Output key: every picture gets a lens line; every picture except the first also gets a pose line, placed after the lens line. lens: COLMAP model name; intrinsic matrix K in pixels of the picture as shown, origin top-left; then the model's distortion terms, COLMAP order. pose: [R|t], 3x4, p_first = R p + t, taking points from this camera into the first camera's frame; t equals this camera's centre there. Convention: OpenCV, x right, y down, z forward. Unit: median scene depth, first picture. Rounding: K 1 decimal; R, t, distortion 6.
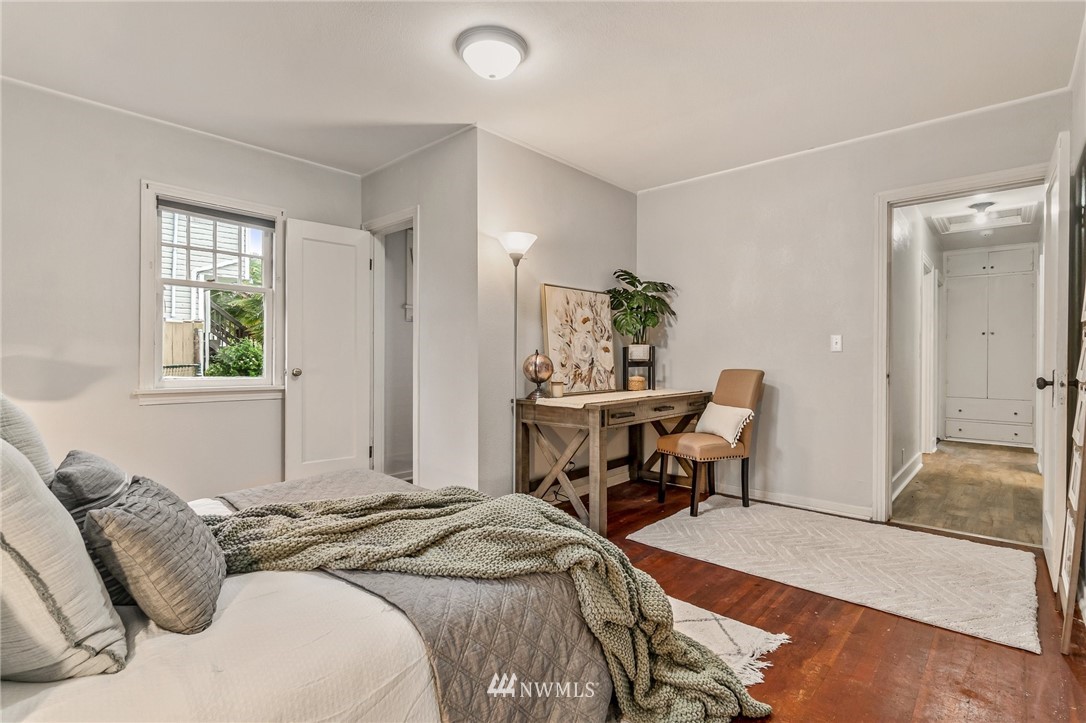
lens RADIAL K [[520.2, 0, 542.8], [0, 520.2, 337.8], [0, 0, 1]] dist [-0.000653, -0.000289]
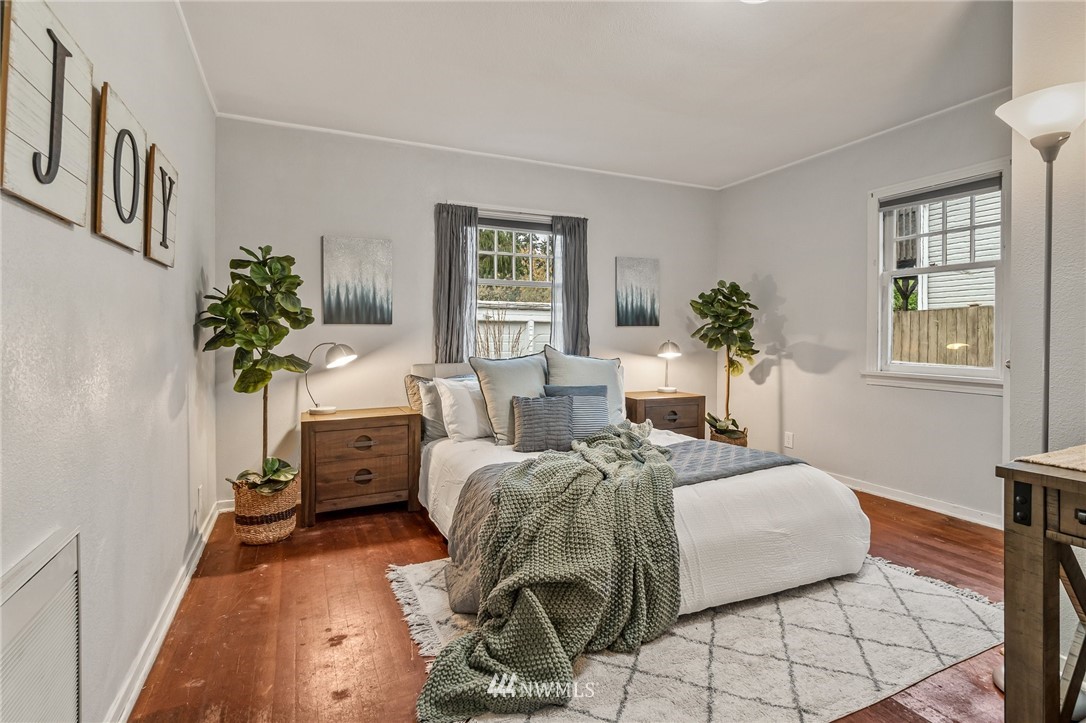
lens RADIAL K [[520.2, 0, 542.8], [0, 520.2, 337.8], [0, 0, 1]] dist [-0.000653, -0.000289]
pose [[-0.391868, -0.003827, -0.920014, 0.576330], [0.030061, 0.999404, -0.016962, 0.021829], [0.919530, -0.034304, -0.391519, 0.752902]]
